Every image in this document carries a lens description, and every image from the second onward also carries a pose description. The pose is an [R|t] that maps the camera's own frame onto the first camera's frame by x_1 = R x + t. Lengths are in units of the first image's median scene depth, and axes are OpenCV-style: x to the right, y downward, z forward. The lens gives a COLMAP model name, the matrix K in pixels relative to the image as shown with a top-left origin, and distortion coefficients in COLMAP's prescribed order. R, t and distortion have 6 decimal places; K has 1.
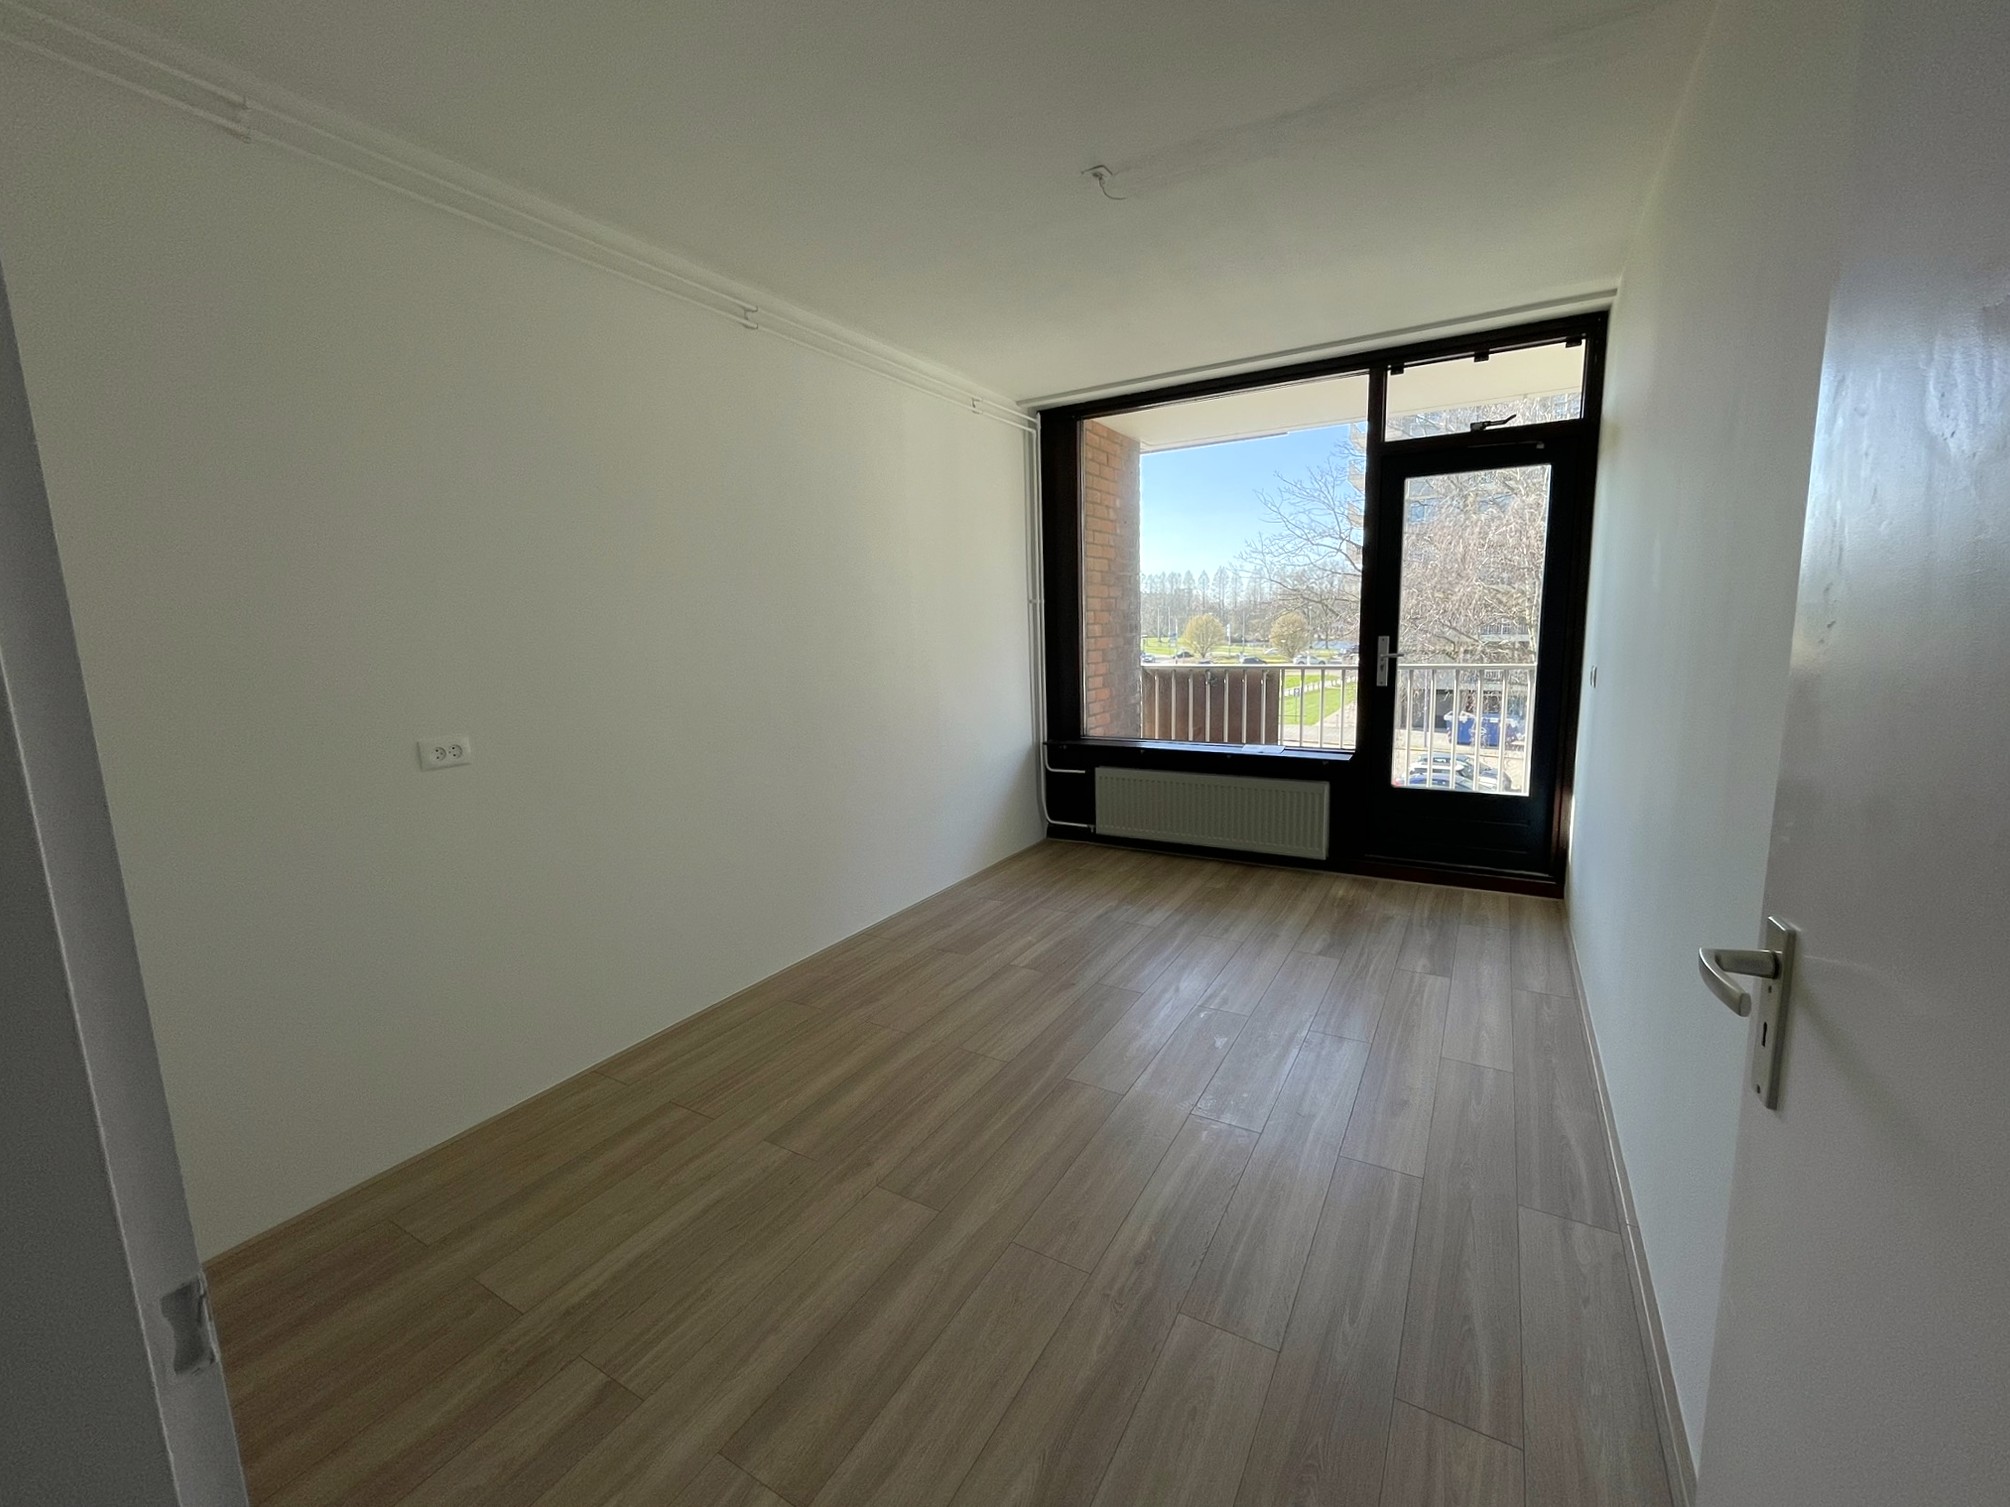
lens RADIAL K [[826.7, 0, 1005.7], [0, 826.7, 750.2], [0, 0, 1]] dist [0.001287, -0.000091]
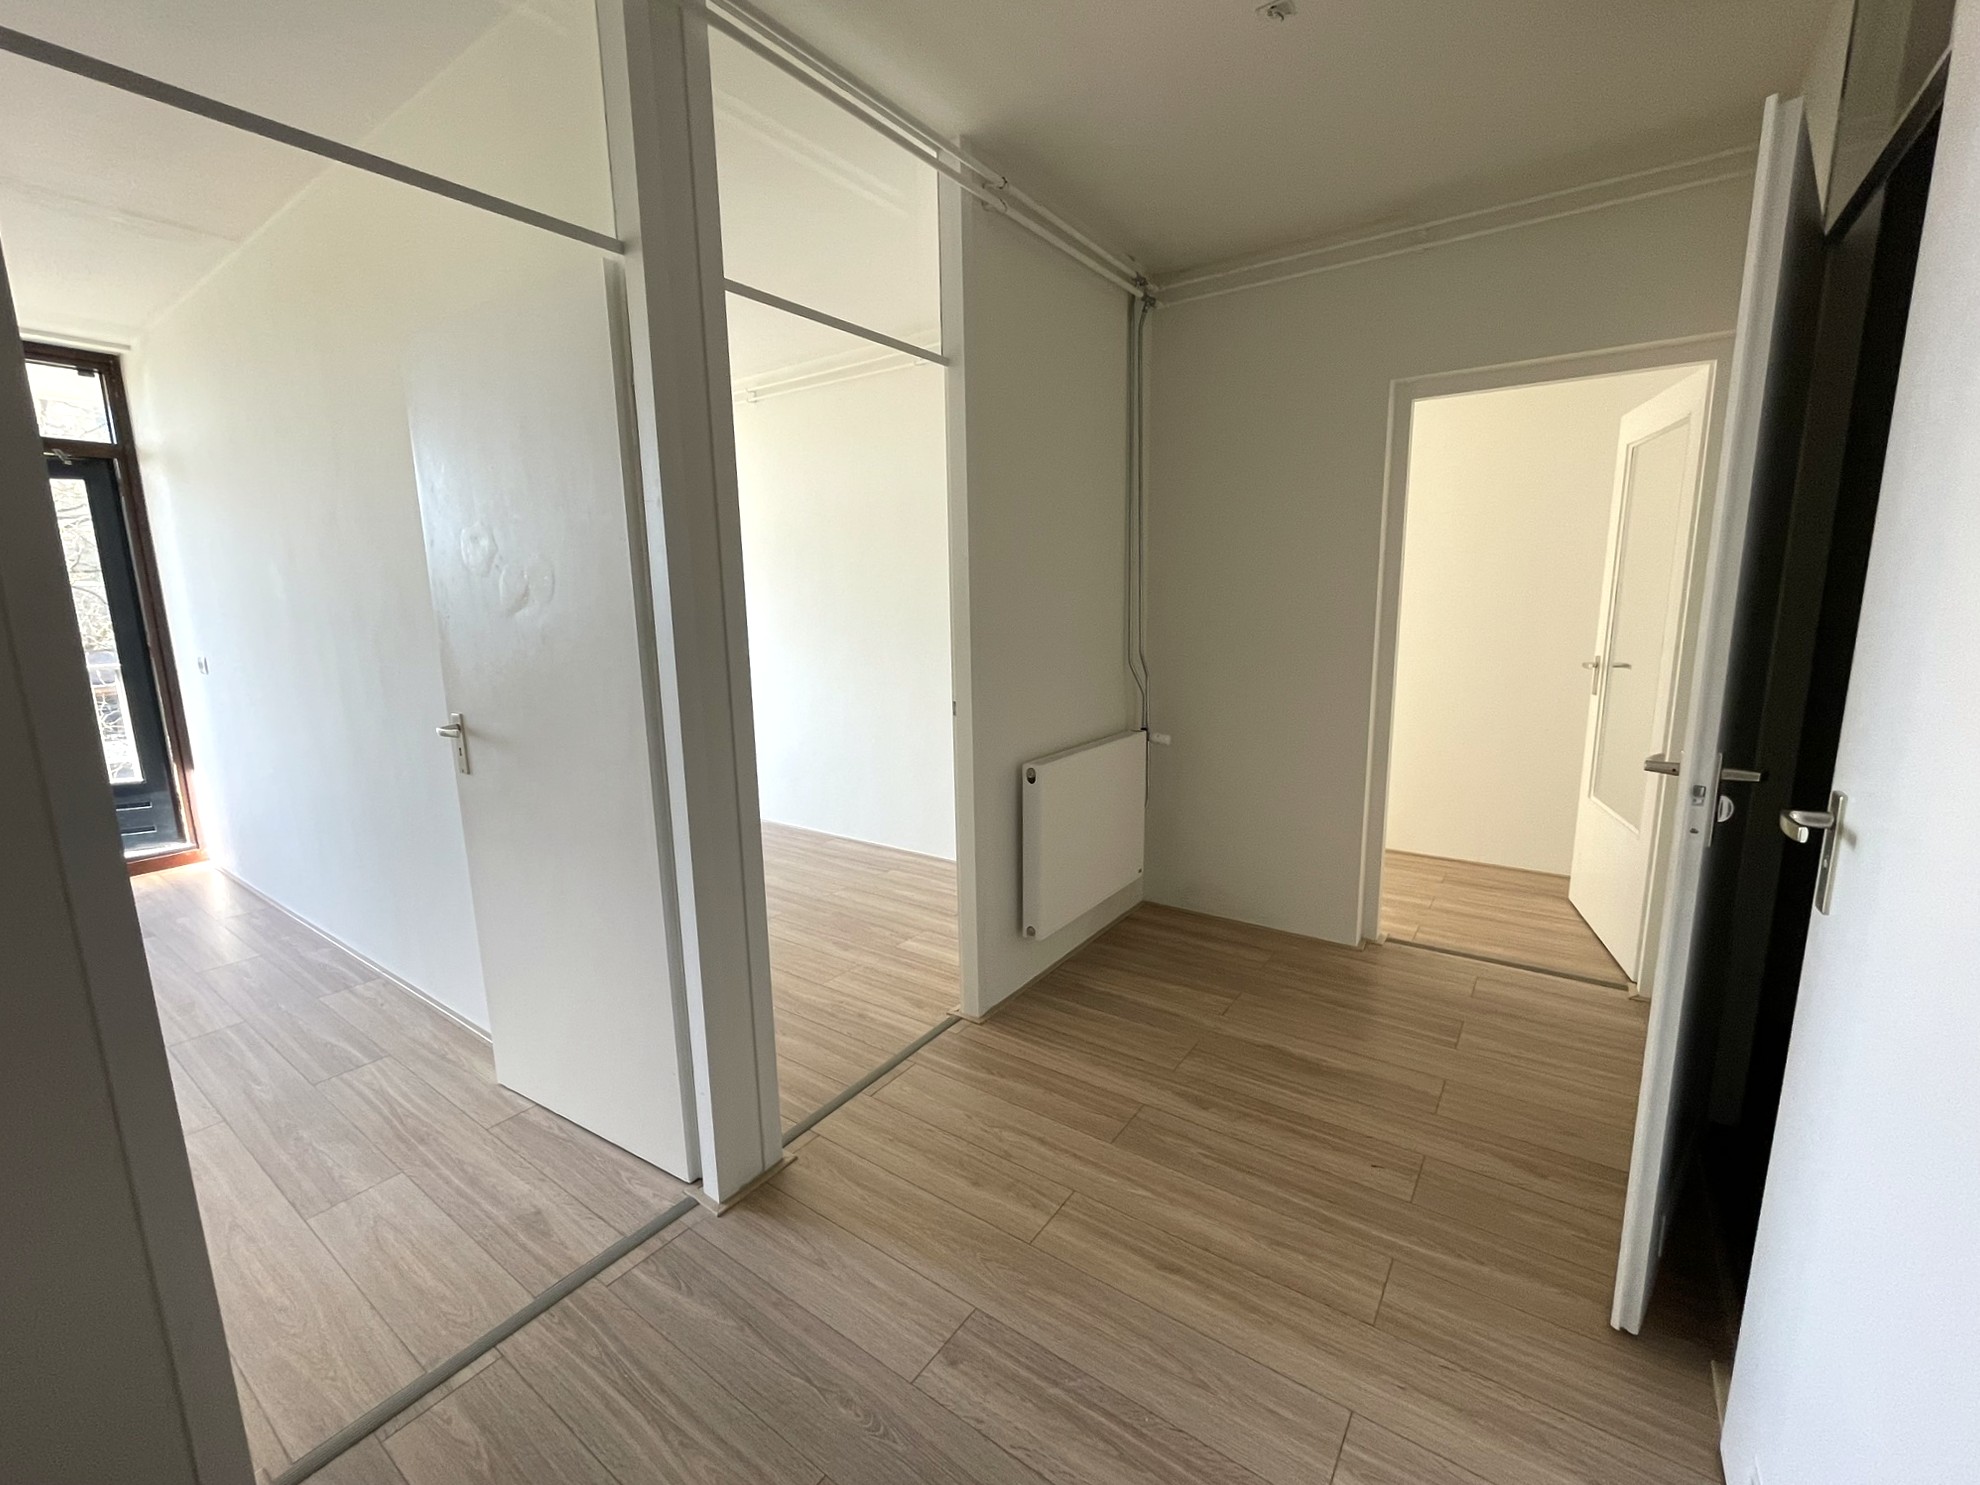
lens RADIAL K [[814.4, 0, 990.7], [0, 814.4, 739.3], [0, 0, 1]] dist [0.001287, -0.000091]
pose [[0.087150, -0.141655, 0.986072, -0.293567], [0.161809, 0.978707, 0.126296, 0.038062], [-0.982966, 0.148549, 0.108216, -0.196228]]
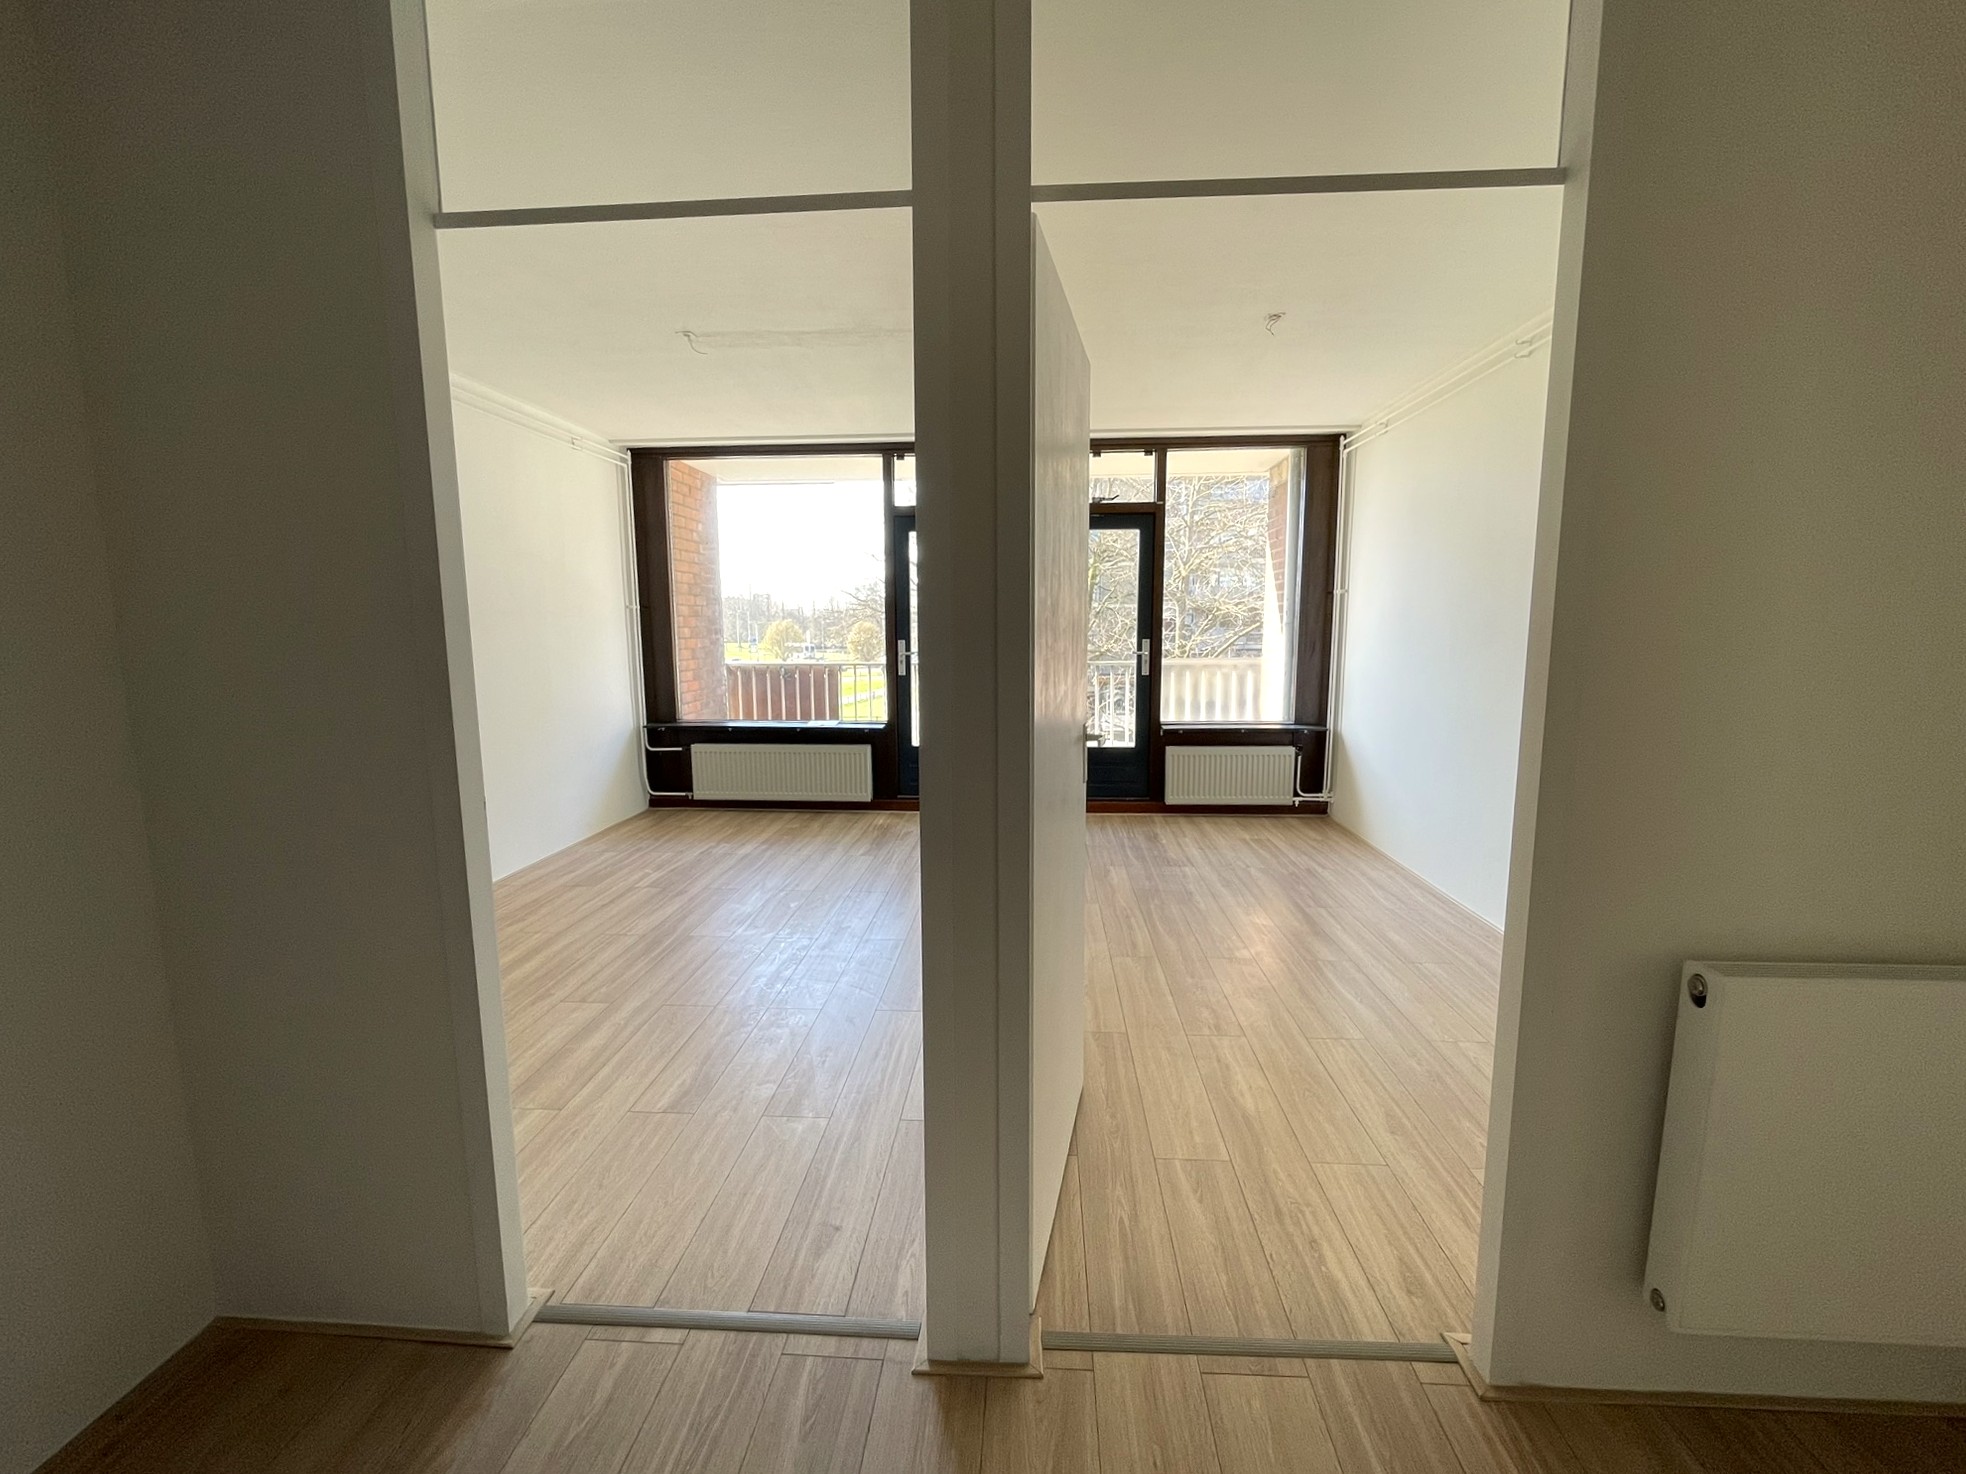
lens RADIAL K [[832.7, 0, 985.6], [0, 832.7, 733.5], [0, 0, 1]] dist [-0.001041, -0.000817]
pose [[0.892167, -0.035362, 0.450320, -0.058799], [0.047917, 0.998715, -0.016507, 0.048272], [-0.449158, 0.036305, 0.892714, -0.305294]]
